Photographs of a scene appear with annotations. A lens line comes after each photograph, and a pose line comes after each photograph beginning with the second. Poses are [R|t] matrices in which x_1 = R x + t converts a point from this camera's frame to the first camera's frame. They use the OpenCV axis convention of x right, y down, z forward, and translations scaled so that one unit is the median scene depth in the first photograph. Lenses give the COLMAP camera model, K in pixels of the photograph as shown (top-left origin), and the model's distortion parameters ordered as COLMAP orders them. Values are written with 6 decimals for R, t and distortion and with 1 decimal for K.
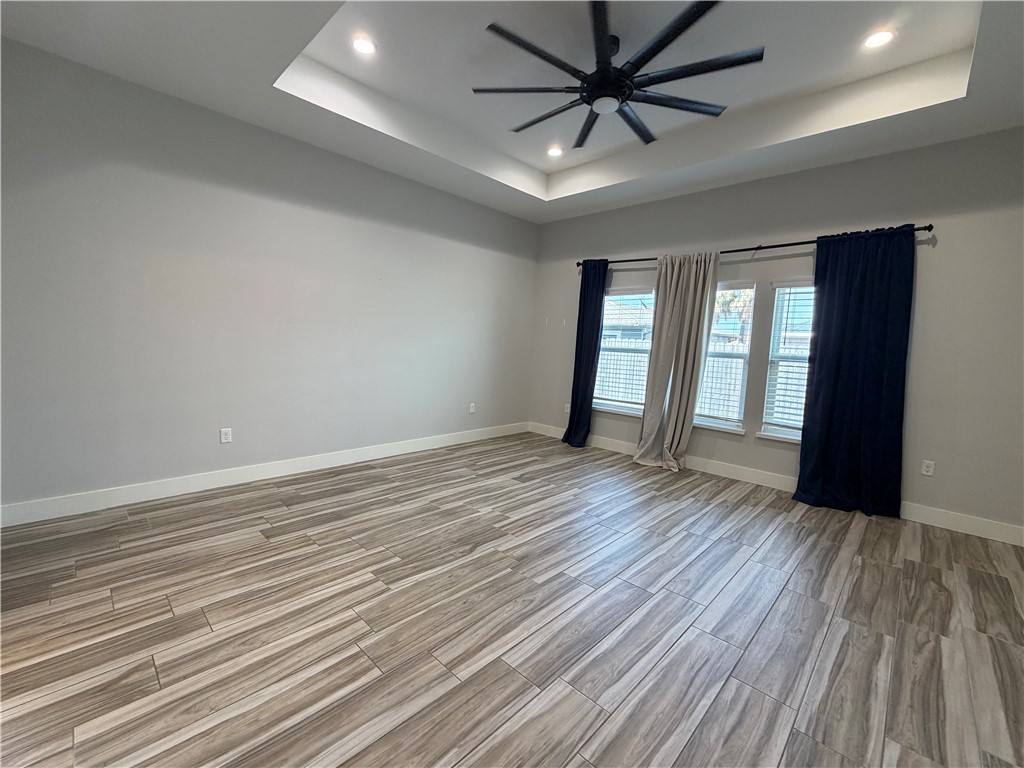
lens RADIAL K [[411.7, 0, 506.0], [0, 411.7, 387.0], [0, 0, 1]] dist [-0.001193, -0.000050]
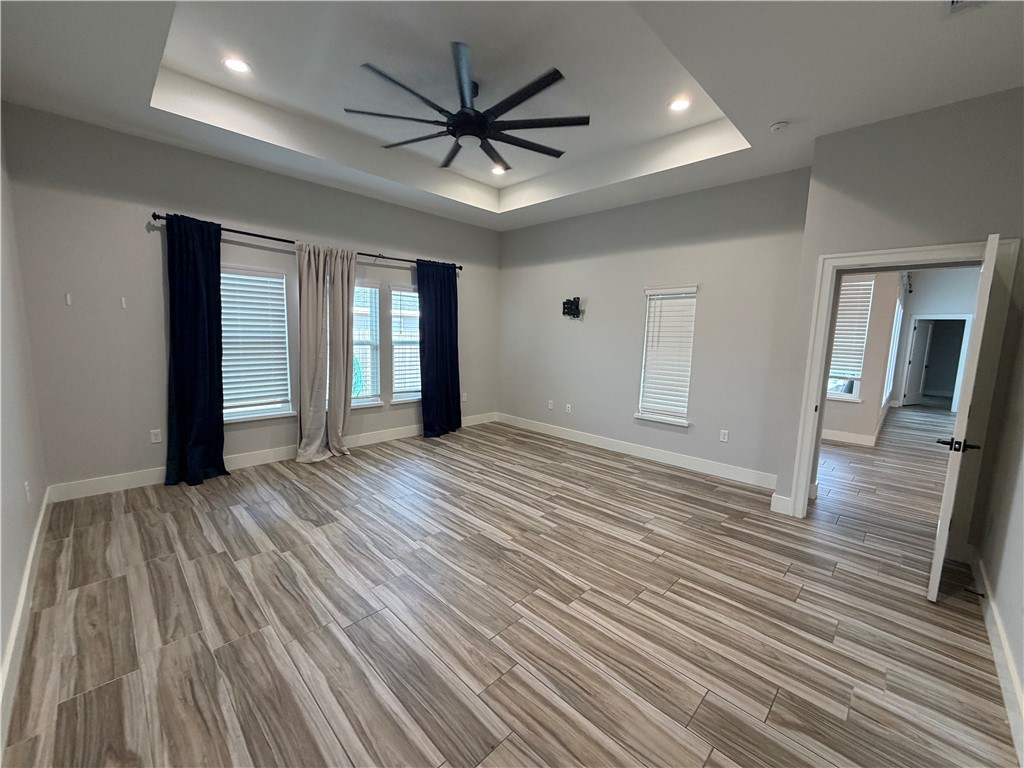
lens RADIAL K [[411.7, 0, 507.0], [0, 411.7, 380.4], [0, 0, 1]] dist [-0.001193, -0.000050]
pose [[0.034996, -0.160095, 0.986481, -0.727494], [0.087400, 0.983794, 0.156559, -0.139827], [-0.995558, 0.080740, 0.048421, 0.637612]]
